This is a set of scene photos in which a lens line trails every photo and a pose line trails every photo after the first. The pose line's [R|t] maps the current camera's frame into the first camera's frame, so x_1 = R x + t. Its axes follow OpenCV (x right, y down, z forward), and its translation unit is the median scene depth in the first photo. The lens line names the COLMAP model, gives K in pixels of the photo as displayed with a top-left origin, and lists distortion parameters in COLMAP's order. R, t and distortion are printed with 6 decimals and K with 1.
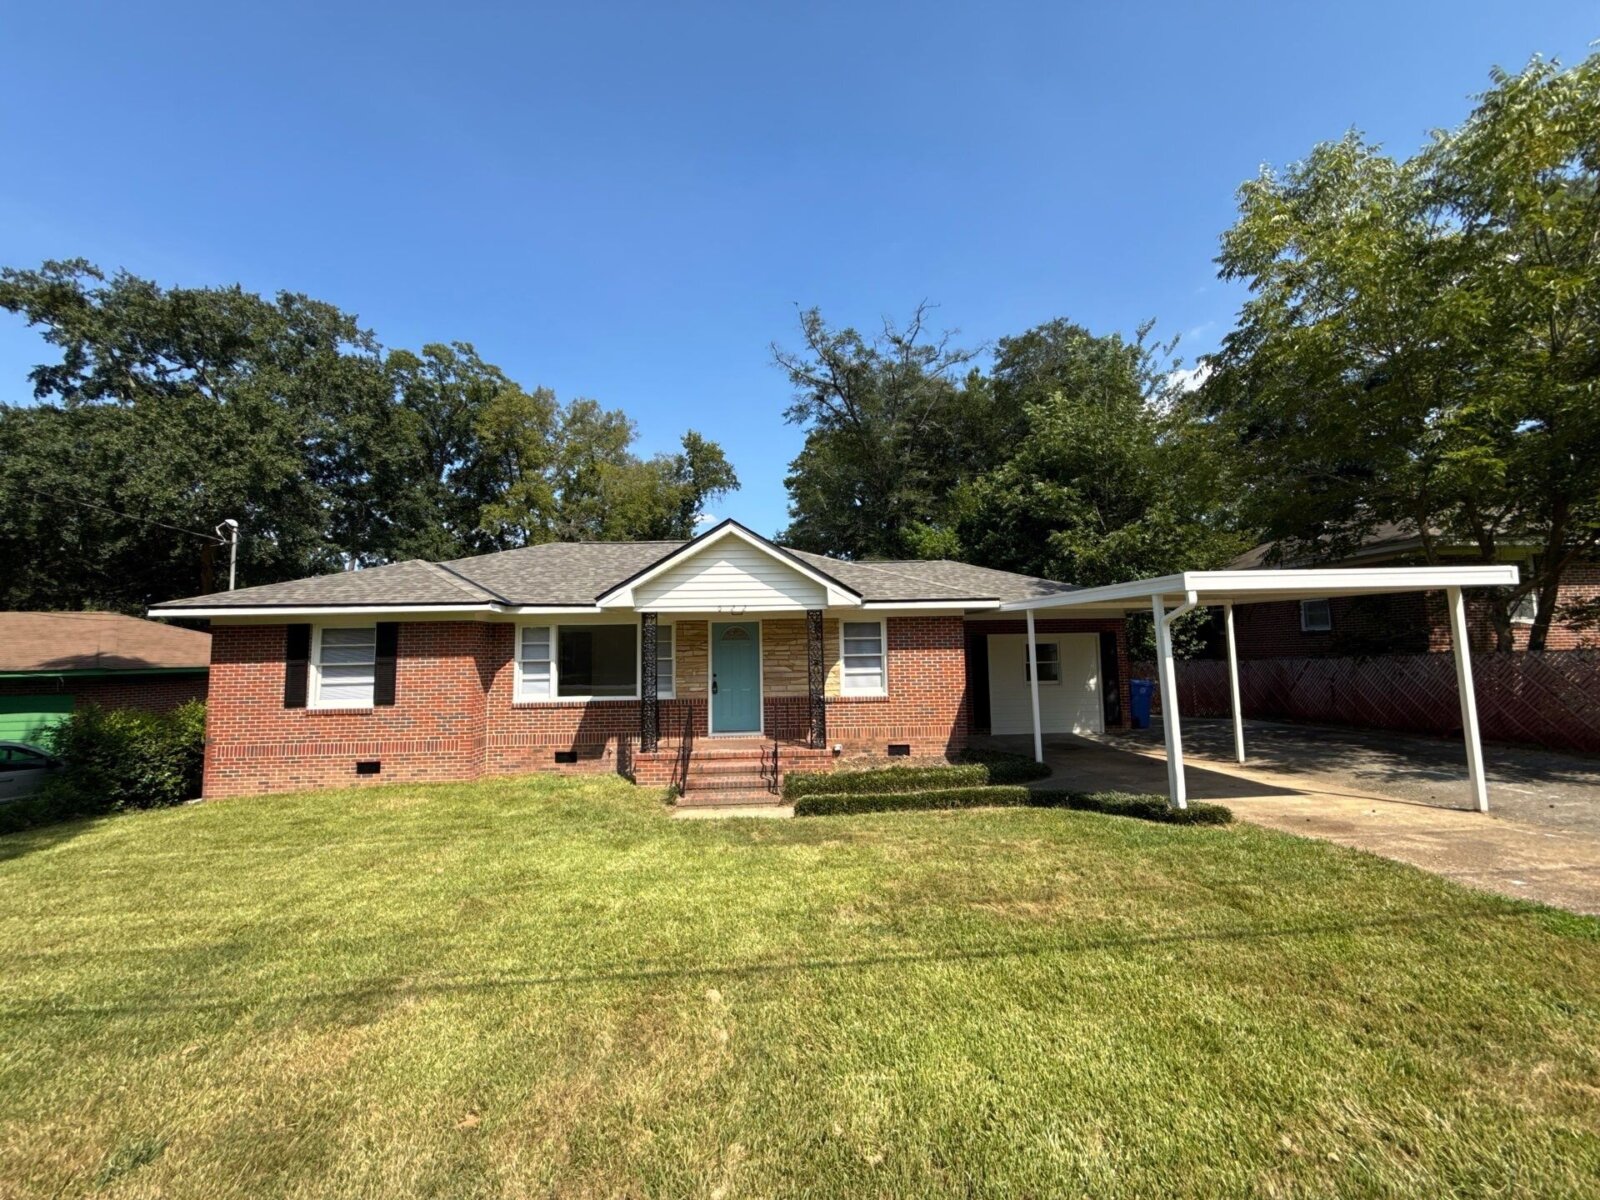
lens RADIAL K [[638.8, 0, 800.0], [0, 638.8, 600.0], [0, 0, 1]] dist [0.000570, -0.000118]
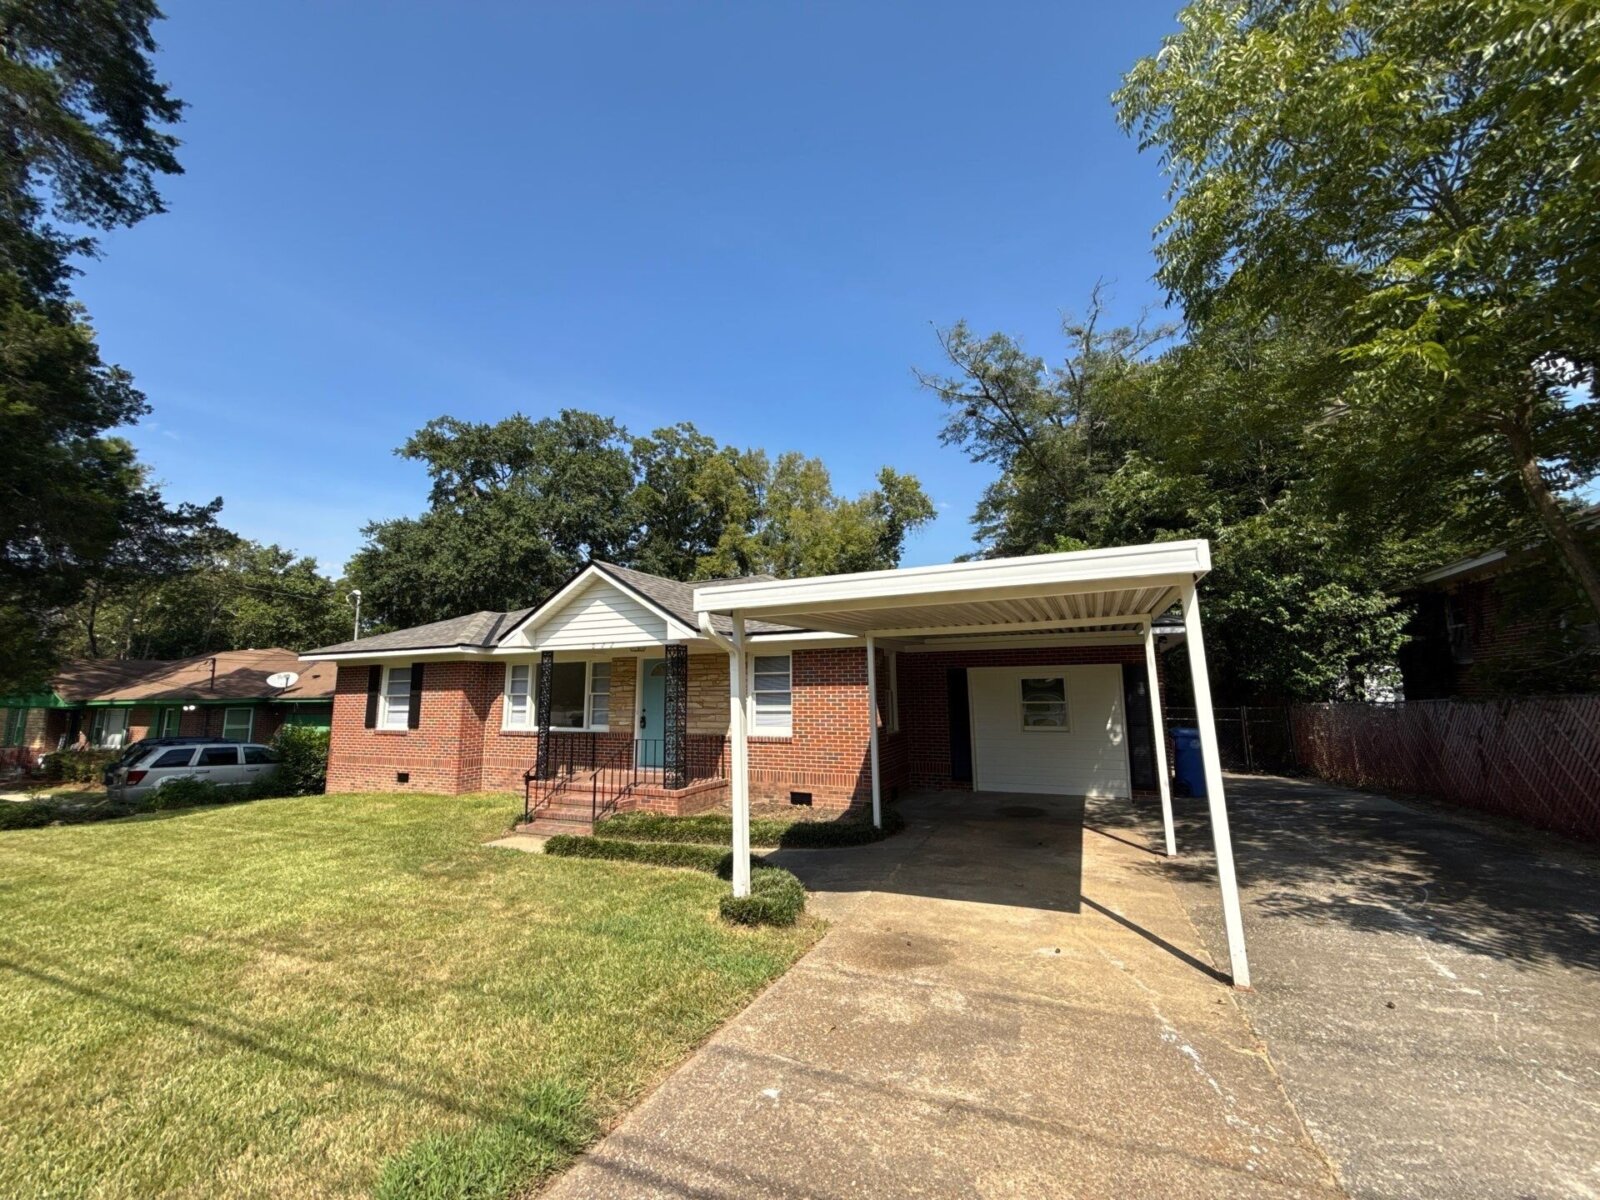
lens RADIAL K [[638.8, 0, 800.0], [0, 638.8, 600.0], [0, 0, 1]] dist [0.000570, -0.000118]
pose [[0.893048, -0.056542, -0.446395, 0.569488], [0.032164, 0.997557, -0.062007, 0.012502], [0.448811, 0.041017, 0.892685, 0.186898]]
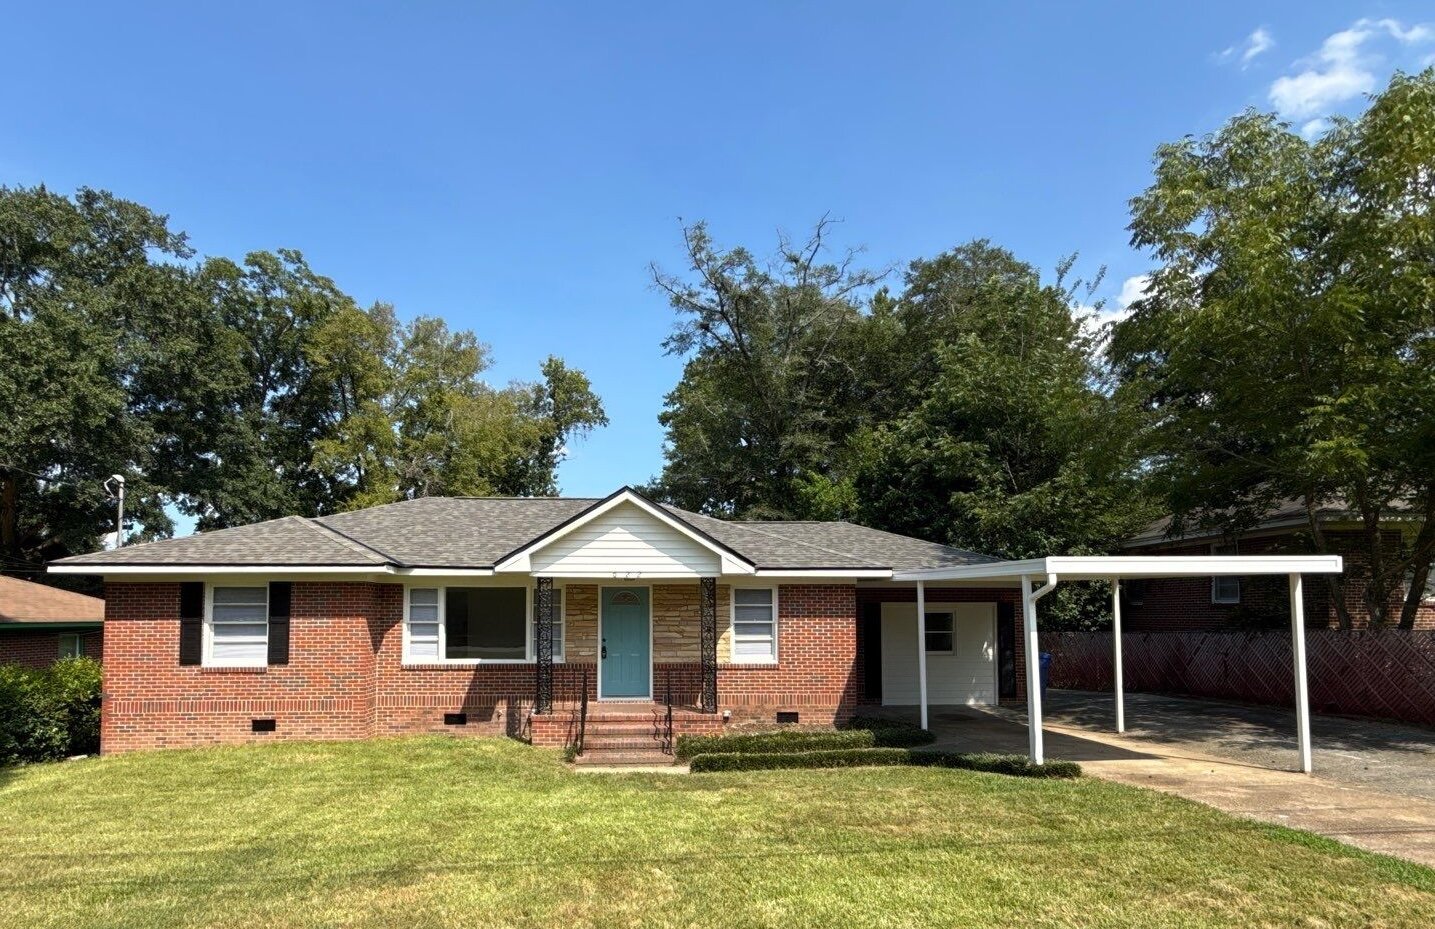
lens RADIAL K [[767.3, 0, 672.3], [0, 767.3, 584.2], [0, 0, 1]] dist [0.000354, 0.000958]
pose [[0.999838, 0.016956, 0.005979, -0.036419], [-0.017204, 0.998871, 0.044271, -0.023553], [-0.005222, -0.044366, 0.999002, -0.190278]]
